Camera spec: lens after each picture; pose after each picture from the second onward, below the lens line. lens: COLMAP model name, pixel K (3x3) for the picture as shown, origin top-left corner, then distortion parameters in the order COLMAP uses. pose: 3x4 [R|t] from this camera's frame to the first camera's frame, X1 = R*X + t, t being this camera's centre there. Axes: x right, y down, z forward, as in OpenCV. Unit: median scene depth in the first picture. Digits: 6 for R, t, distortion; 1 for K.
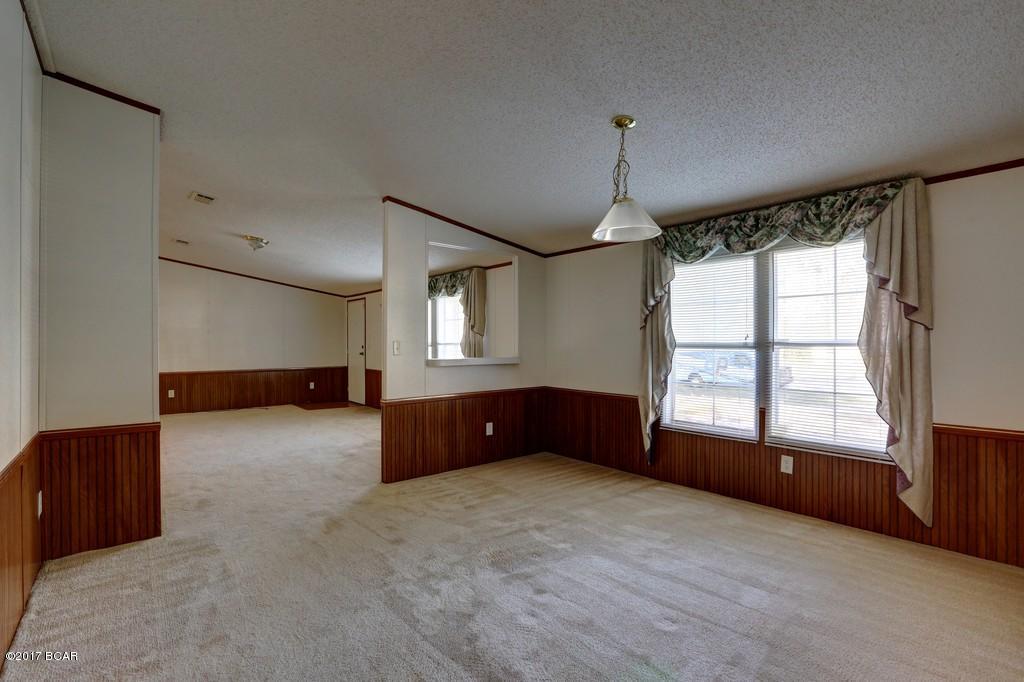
lens RADIAL K [[467.2, 0, 513.3], [0, 467.2, 341.4], [0, 0, 1]] dist [-0.018927, 0.001437]
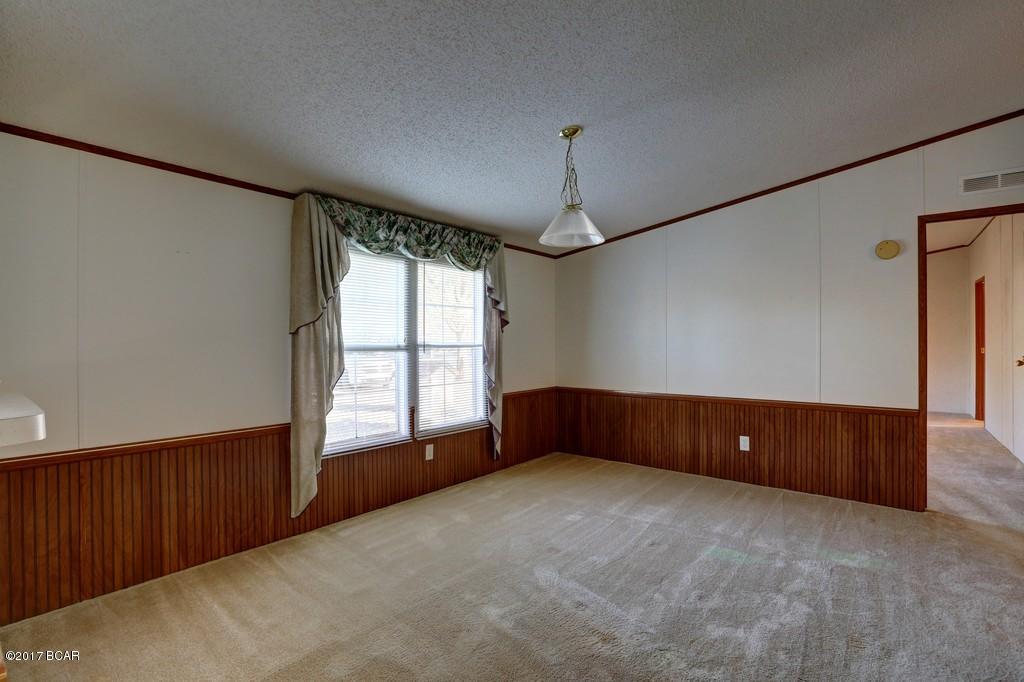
lens RADIAL K [[467.2, 0, 512.4], [0, 467.2, 345.6], [0, 0, 1]] dist [-0.018927, 0.001437]
pose [[-0.159336, -0.001643, 0.987223, -0.547649], [0.002641, 0.999994, 0.002090, 0.001973], [-0.987221, 0.002940, -0.159331, 0.934554]]
